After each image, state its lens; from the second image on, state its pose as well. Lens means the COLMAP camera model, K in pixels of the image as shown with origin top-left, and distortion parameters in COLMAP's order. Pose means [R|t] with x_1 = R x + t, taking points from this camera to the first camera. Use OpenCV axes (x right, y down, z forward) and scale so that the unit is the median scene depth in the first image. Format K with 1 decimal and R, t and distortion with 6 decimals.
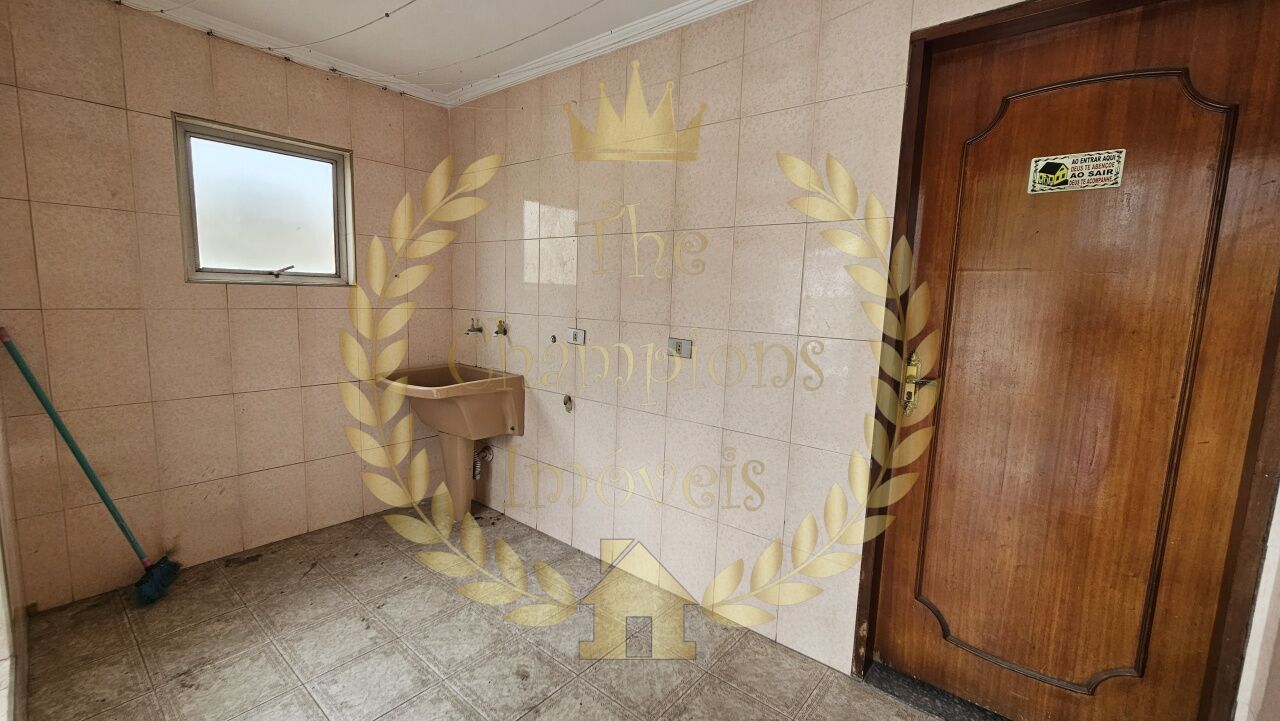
lens RADIAL K [[522.4, 0, 634.6], [0, 522.4, 360.7], [0, 0, 1]] dist [-0.000664, -0.000634]
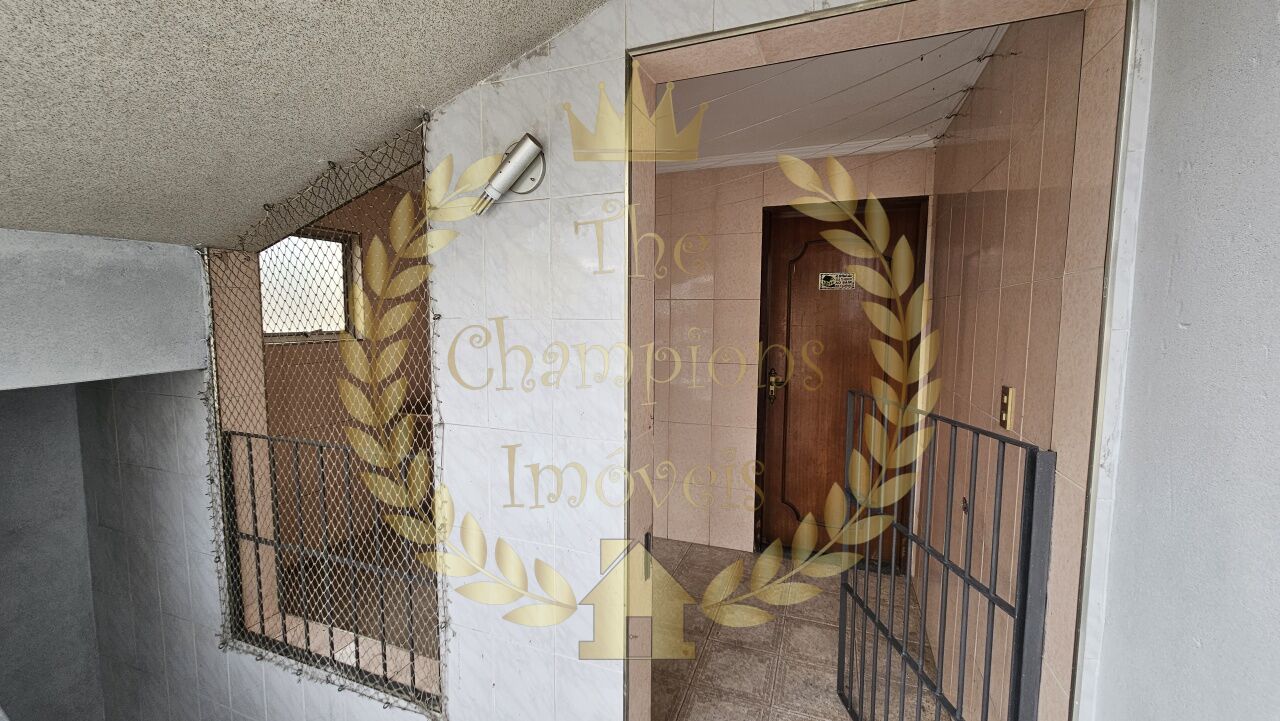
lens RADIAL K [[519.6, 0, 636.6], [0, 519.6, 361.3], [0, 0, 1]] dist [0.003116, 0.000336]
pose [[0.943382, -0.056475, 0.326864, -0.366229], [0.066207, 0.997630, -0.018717, -0.028096], [-0.325033, 0.039298, 0.944886, -0.415207]]
